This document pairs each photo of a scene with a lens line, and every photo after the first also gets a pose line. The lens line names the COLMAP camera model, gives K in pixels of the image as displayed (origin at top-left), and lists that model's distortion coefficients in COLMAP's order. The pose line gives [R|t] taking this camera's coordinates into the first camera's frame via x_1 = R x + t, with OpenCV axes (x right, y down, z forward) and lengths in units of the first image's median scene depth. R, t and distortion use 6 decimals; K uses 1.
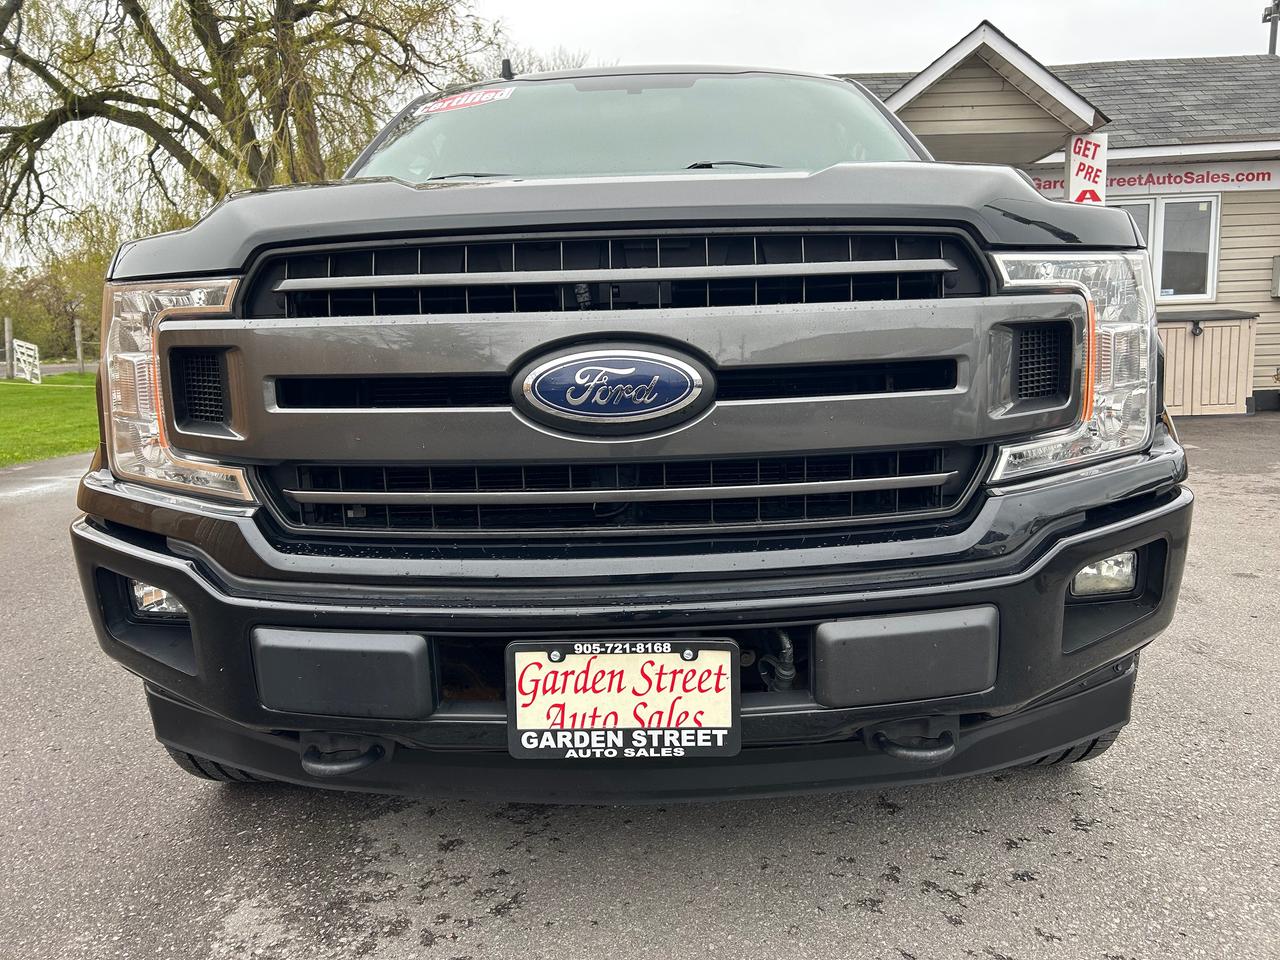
lens RADIAL K [[965.9, 0, 650.0], [0, 965.9, 482.5], [0, 0, 1]] dist [0.023459, -0.009312]
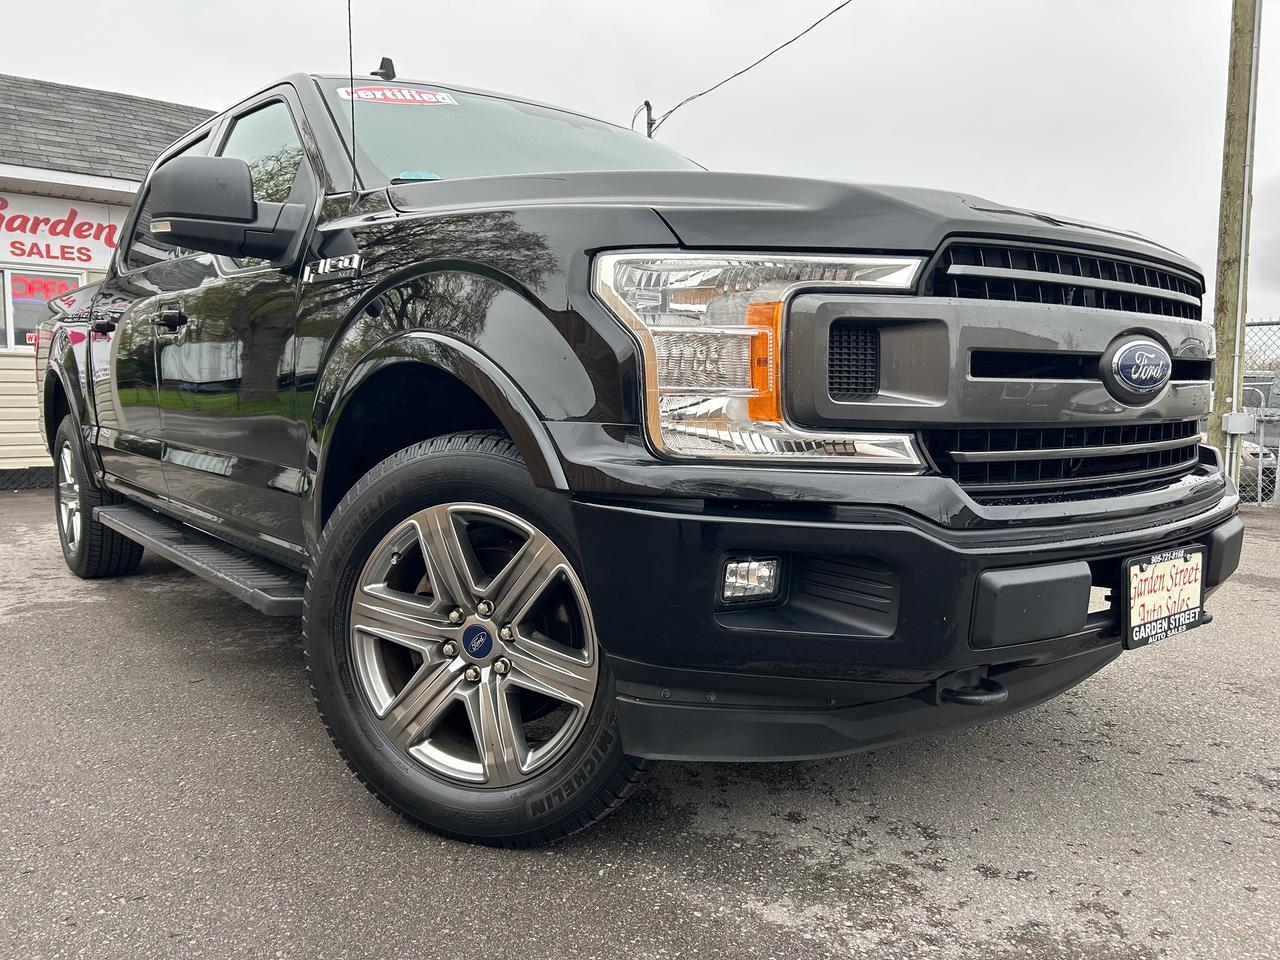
lens RADIAL K [[964.9, 0, 650.7], [0, 964.9, 479.5], [0, 0, 1]] dist [0.048090, -0.050221]
pose [[0.765806, -0.033424, 0.642203, -1.379414], [0.077431, 0.996175, -0.040488, 0.058529], [-0.638393, 0.080732, 0.765465, 0.377444]]
